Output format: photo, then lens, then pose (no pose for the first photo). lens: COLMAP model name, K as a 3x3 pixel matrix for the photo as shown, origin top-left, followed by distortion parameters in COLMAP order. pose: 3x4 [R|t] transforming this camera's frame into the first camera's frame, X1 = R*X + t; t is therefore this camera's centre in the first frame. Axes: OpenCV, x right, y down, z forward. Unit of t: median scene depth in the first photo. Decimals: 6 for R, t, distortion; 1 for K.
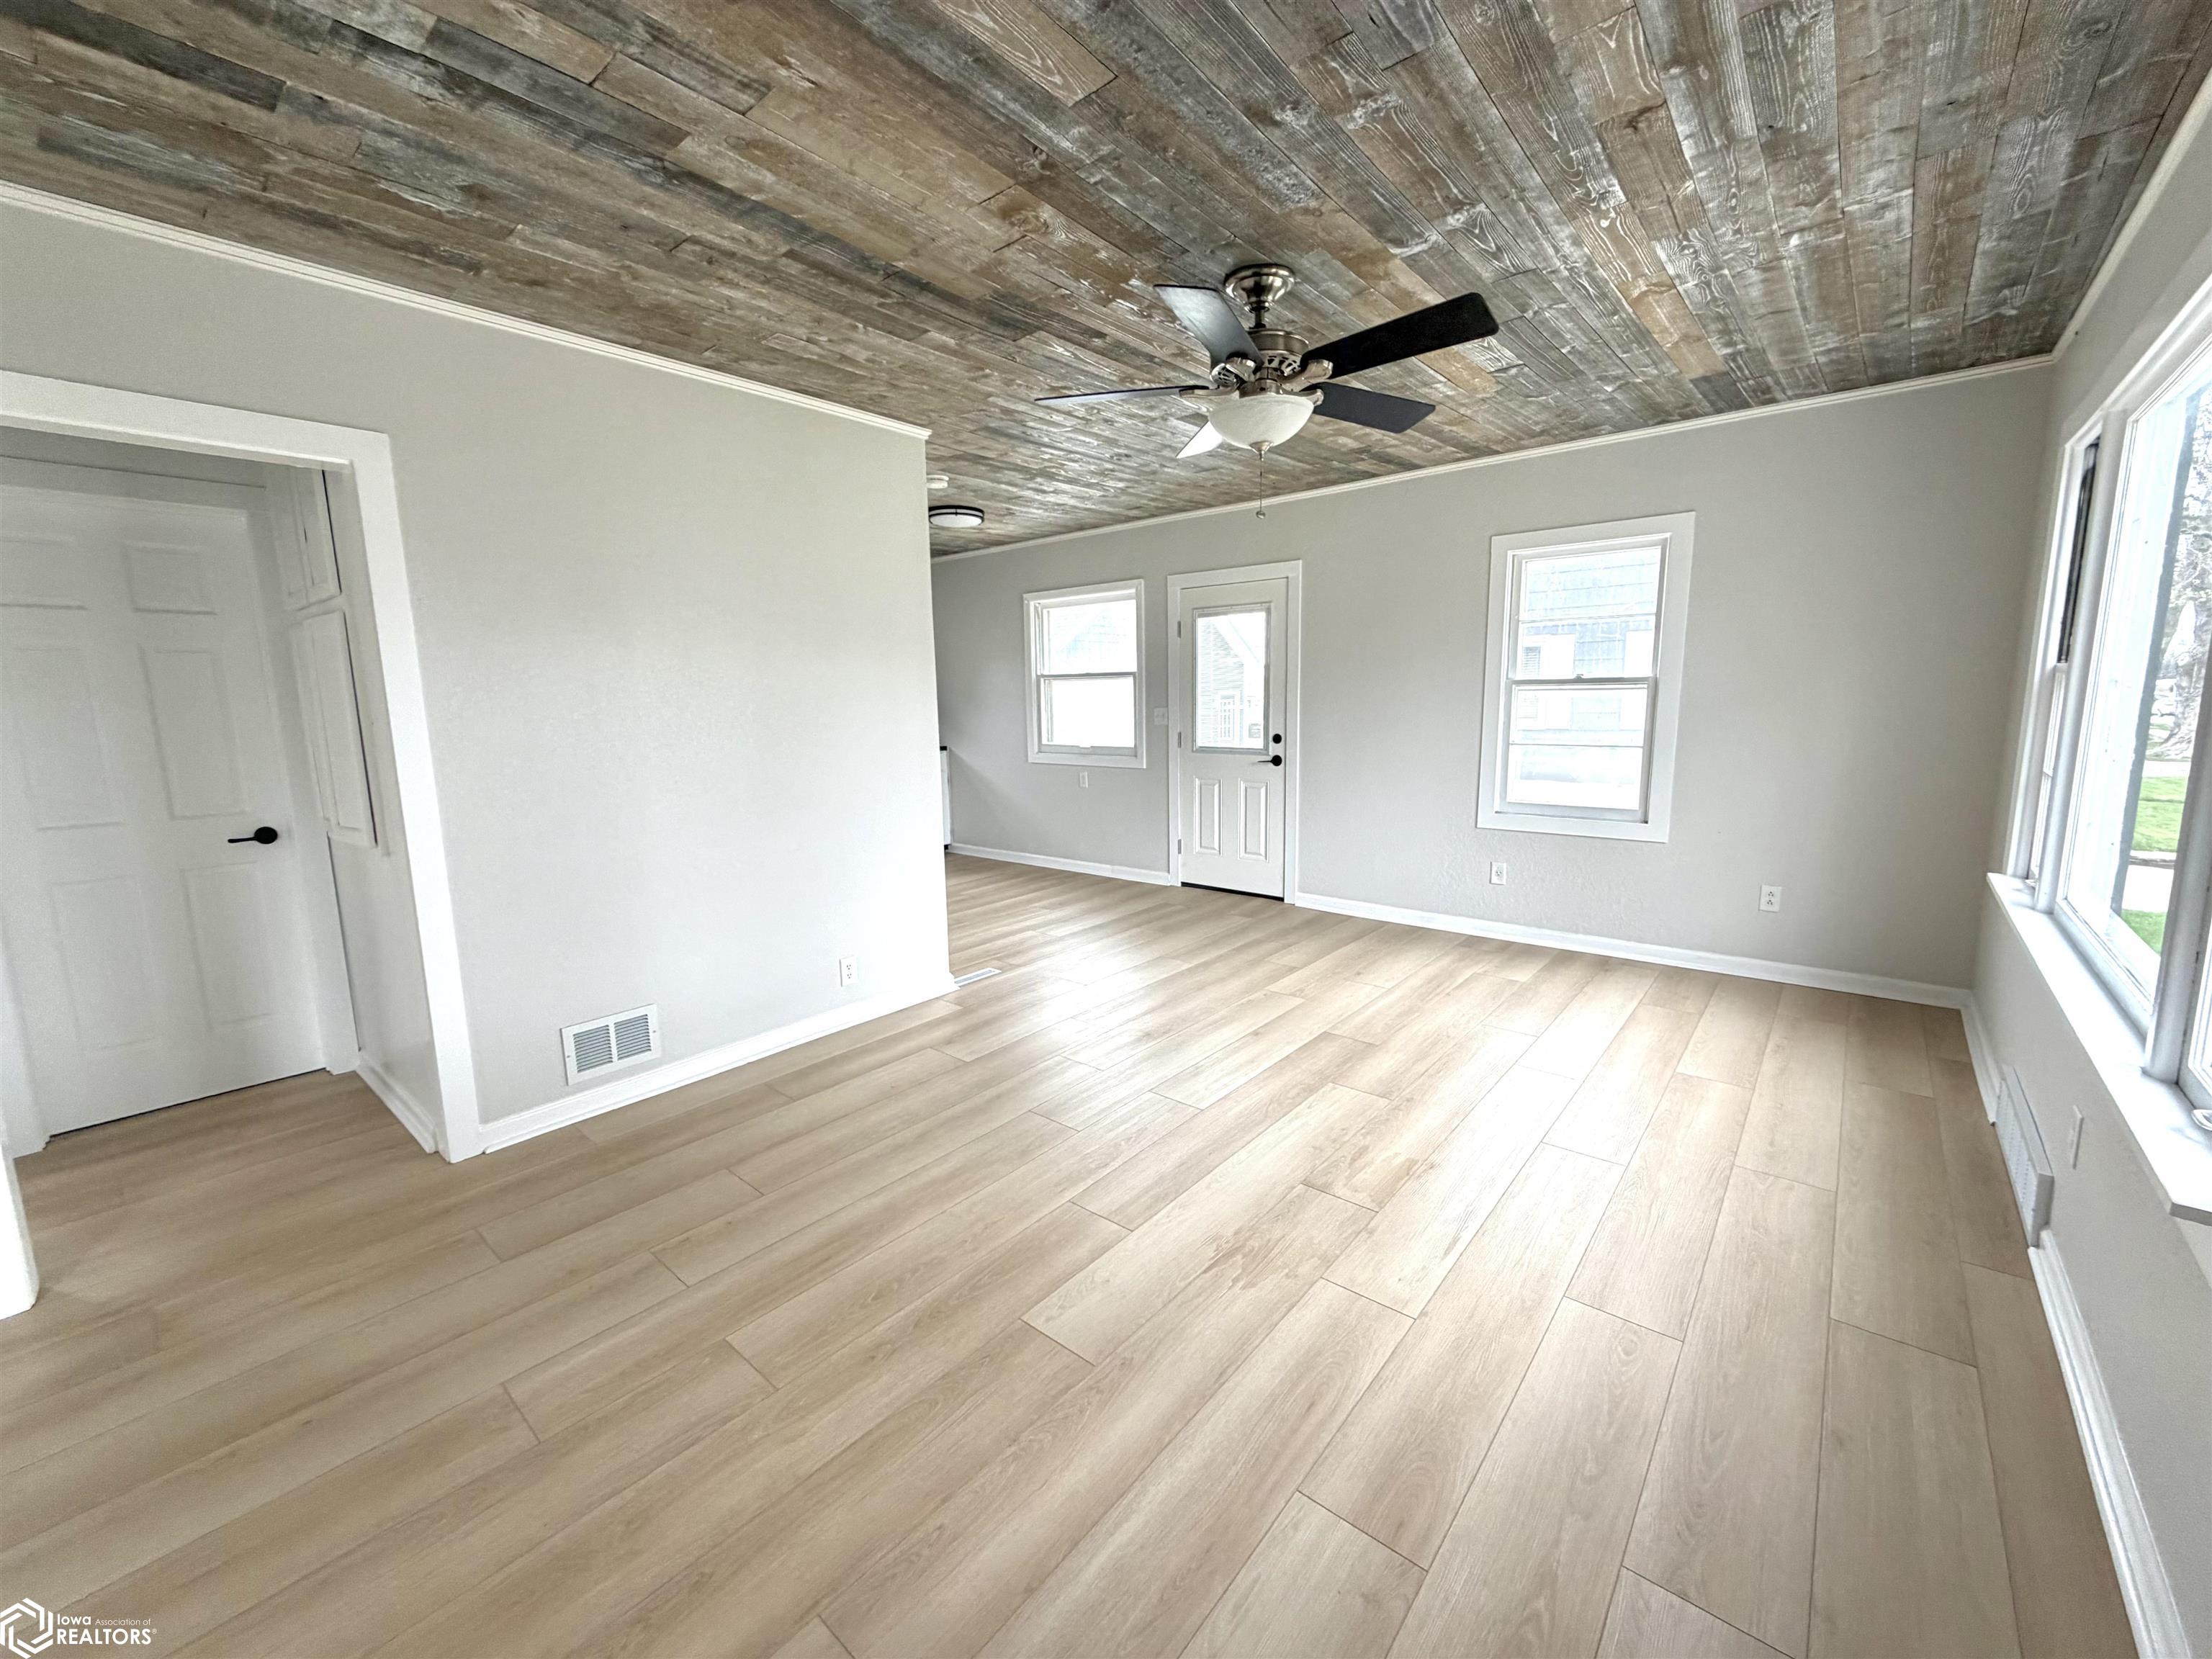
lens RADIAL K [[881.1, 0, 1097.0], [0, 881.1, 827.5], [0, 0, 1]] dist [0.000844, -0.000208]
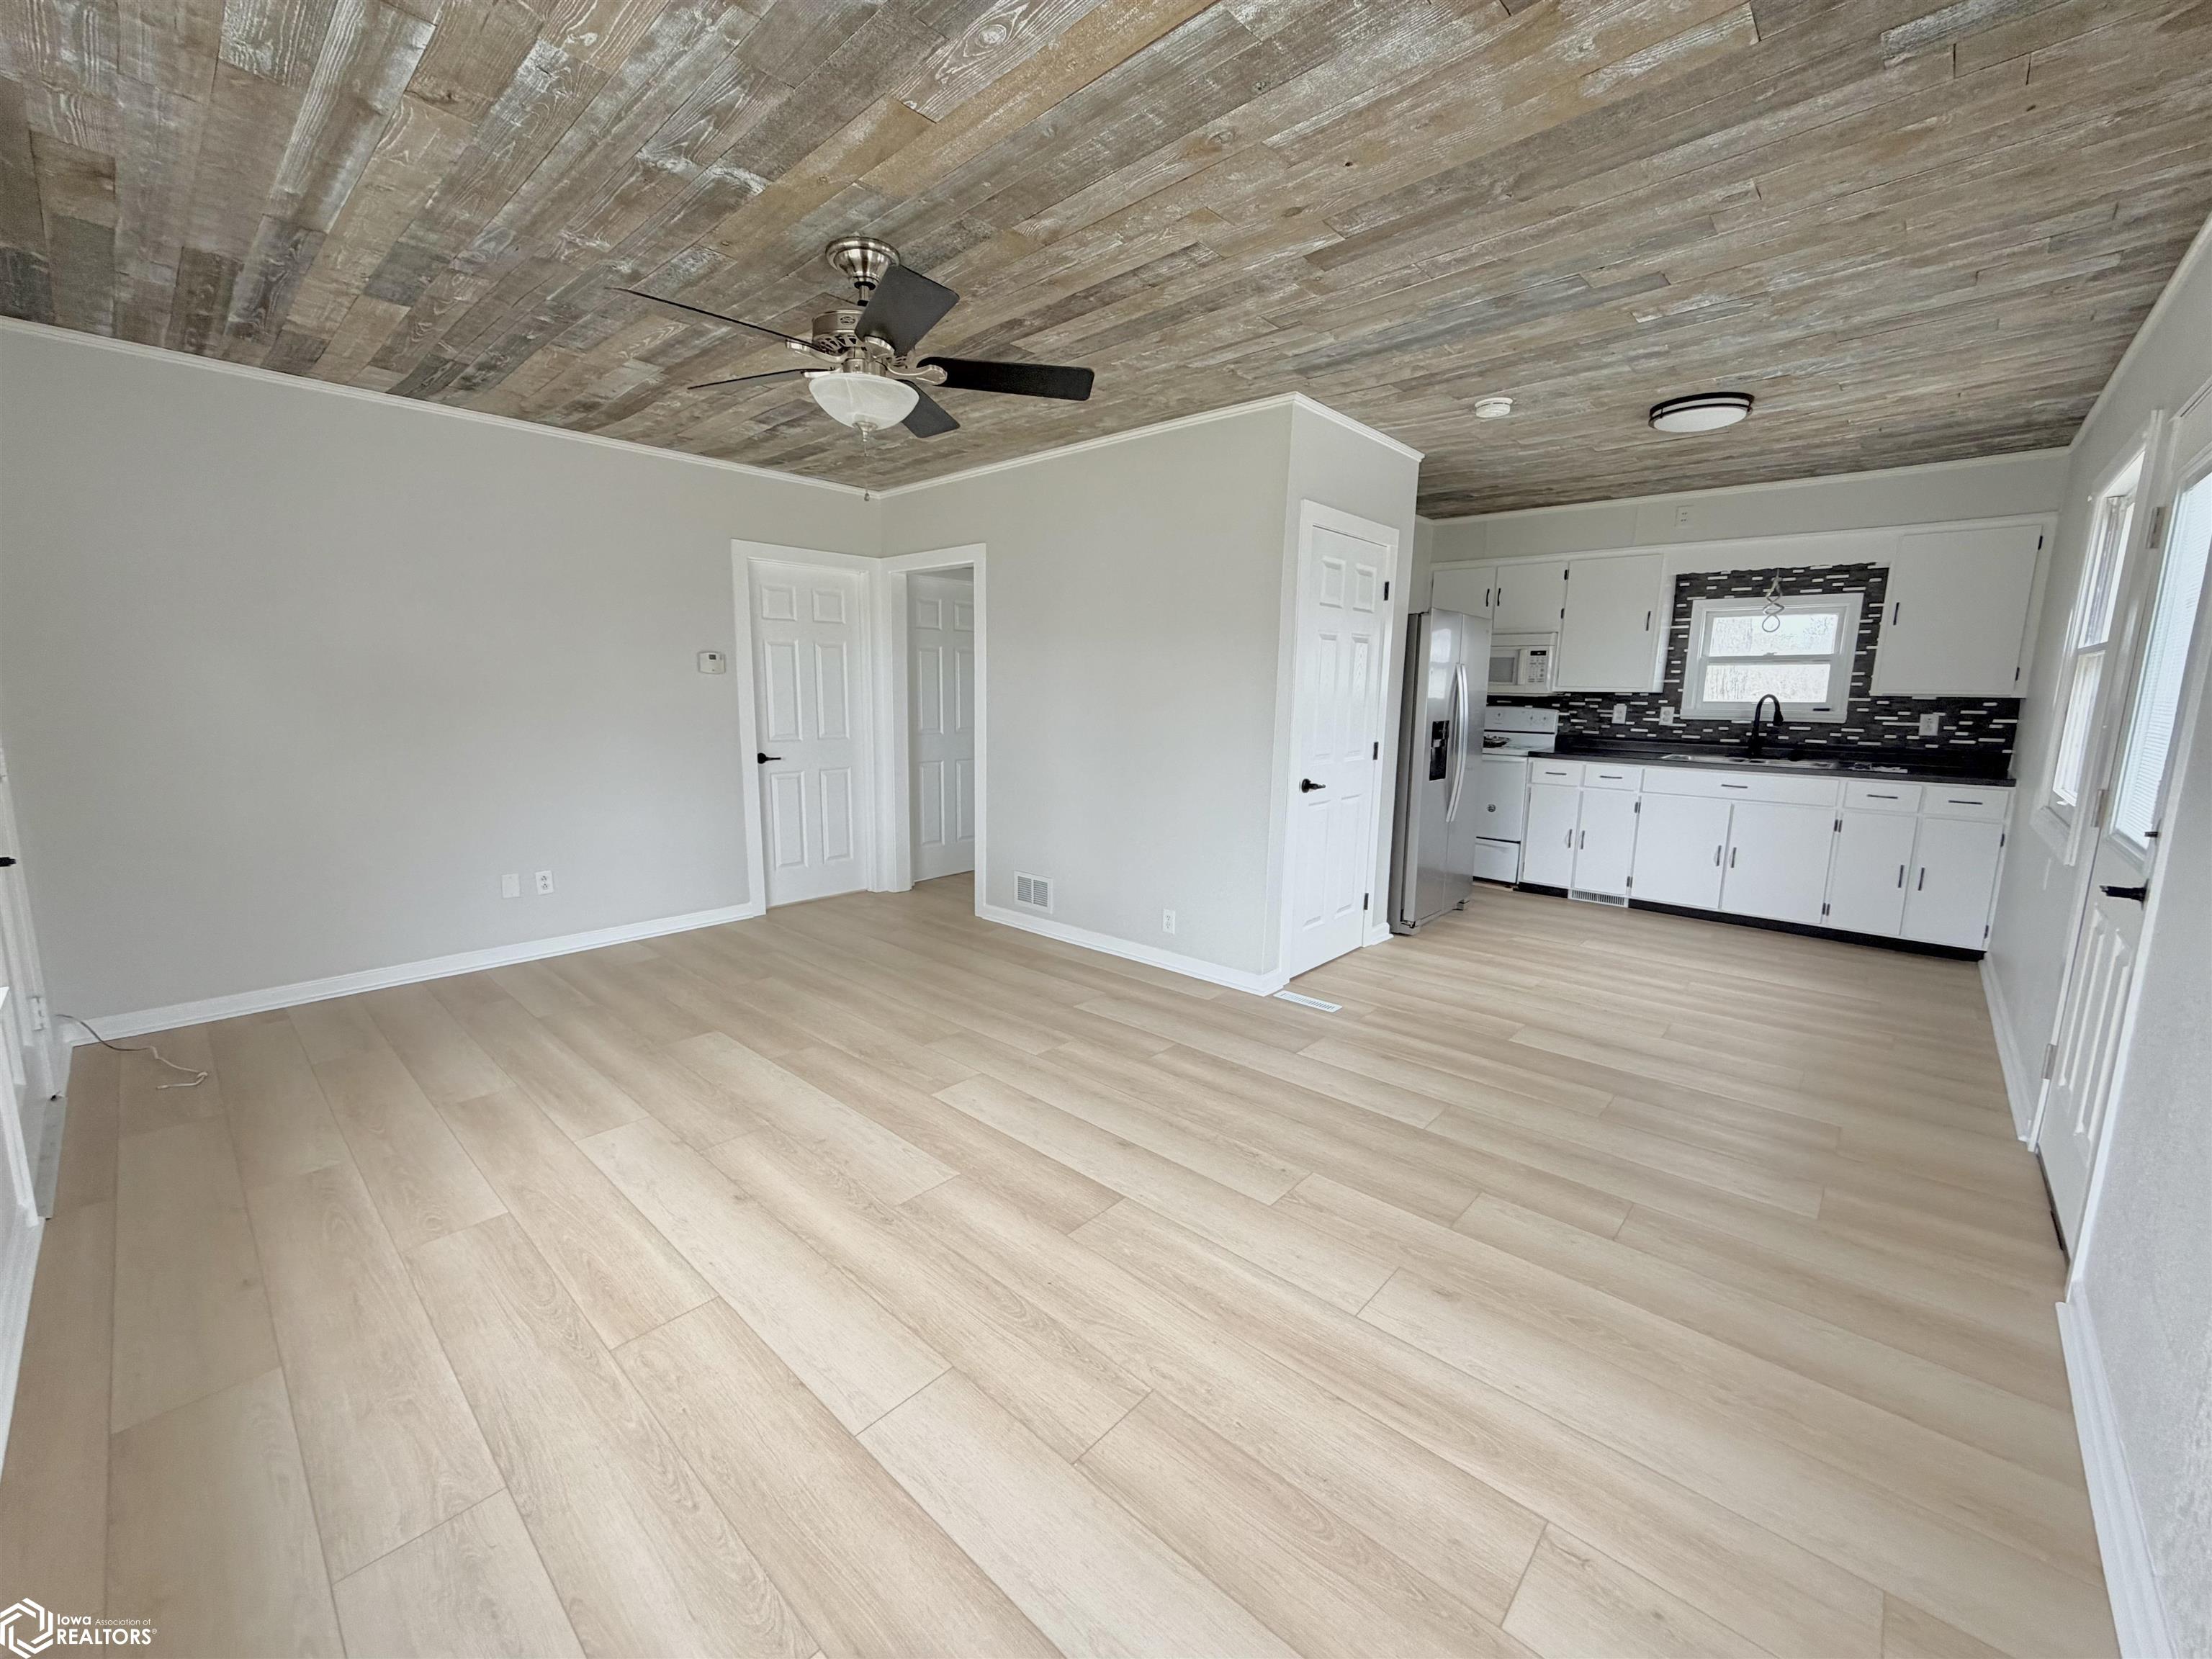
lens RADIAL K [[881.1, 0, 1103.0], [0, 881.1, 829.0], [0, 0, 1]] dist [0.000844, -0.000208]
pose [[-0.029578, 0.180225, -0.983181, 1.244303], [-0.159401, 0.970173, 0.182636, -0.224307], [0.986771, 0.162122, 0.000033, 1.356906]]
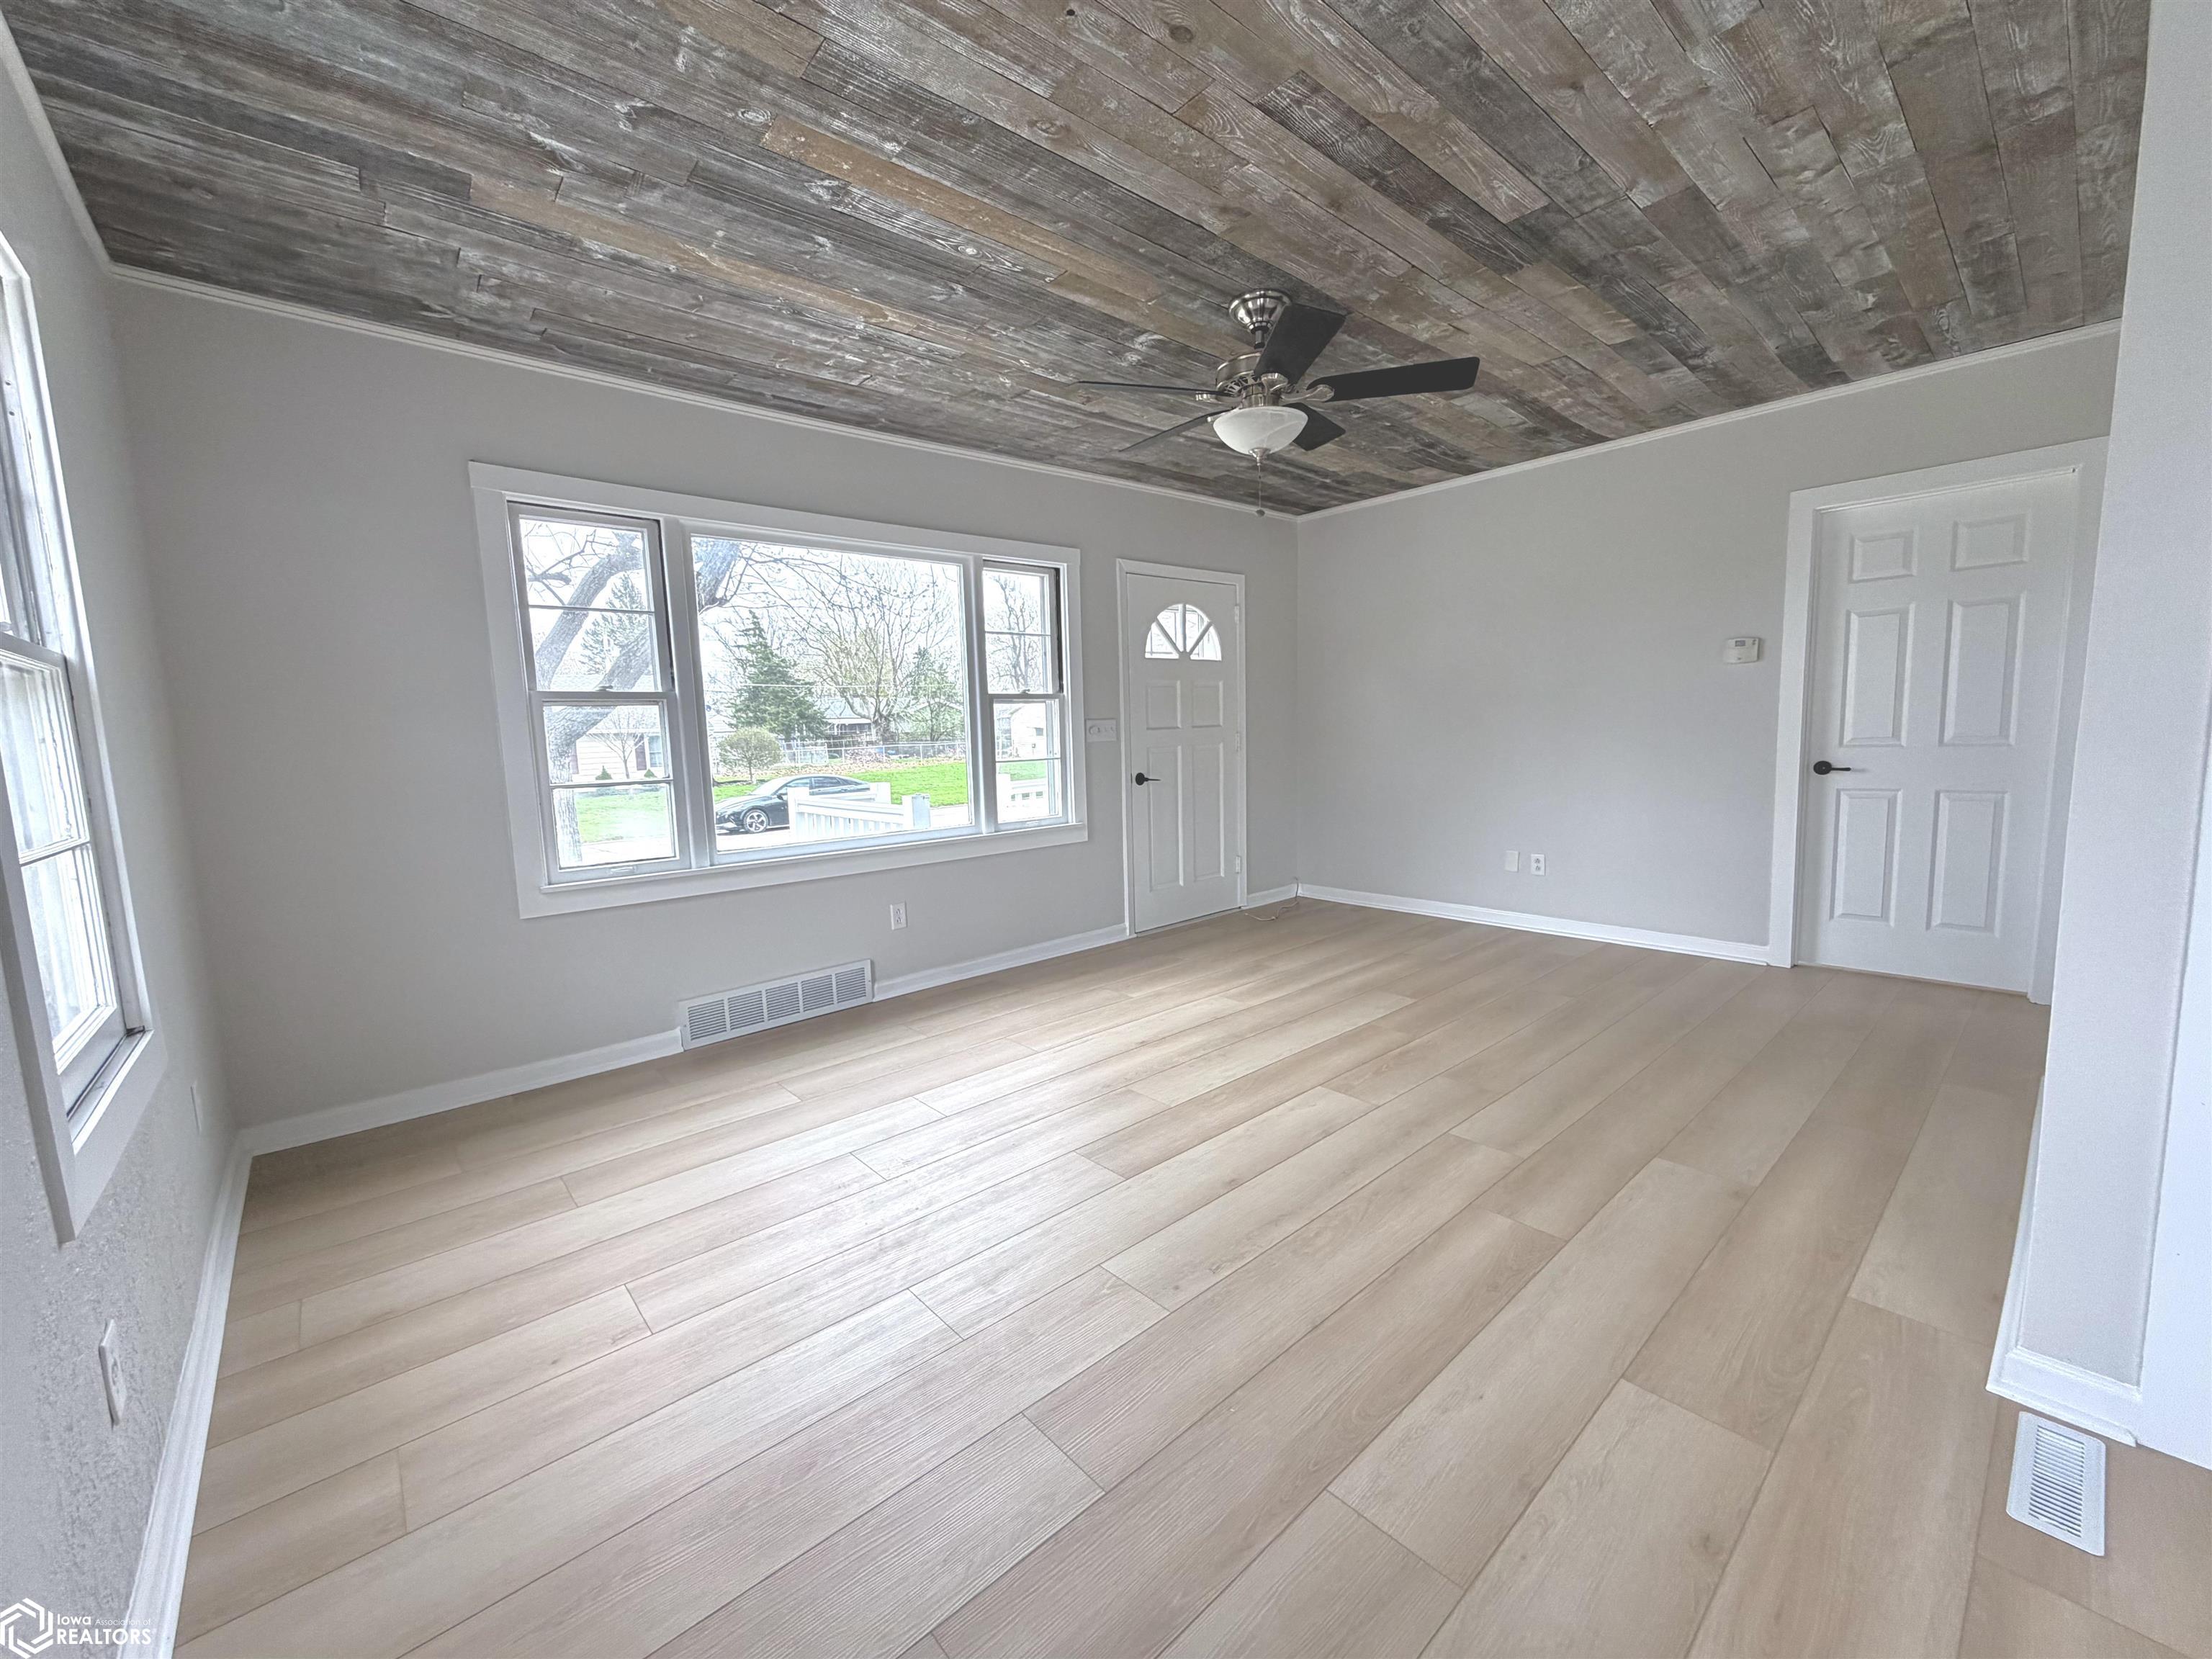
lens RADIAL K [[881.1, 0, 1094.9], [0, 881.1, 828.4], [0, 0, 1]] dist [0.000844, -0.000208]
pose [[-0.988475, 0.038809, 0.146326, 0.252844], [0.075830, 0.963511, 0.256704, -0.280695], [-0.131025, 0.264841, -0.955349, 2.265571]]
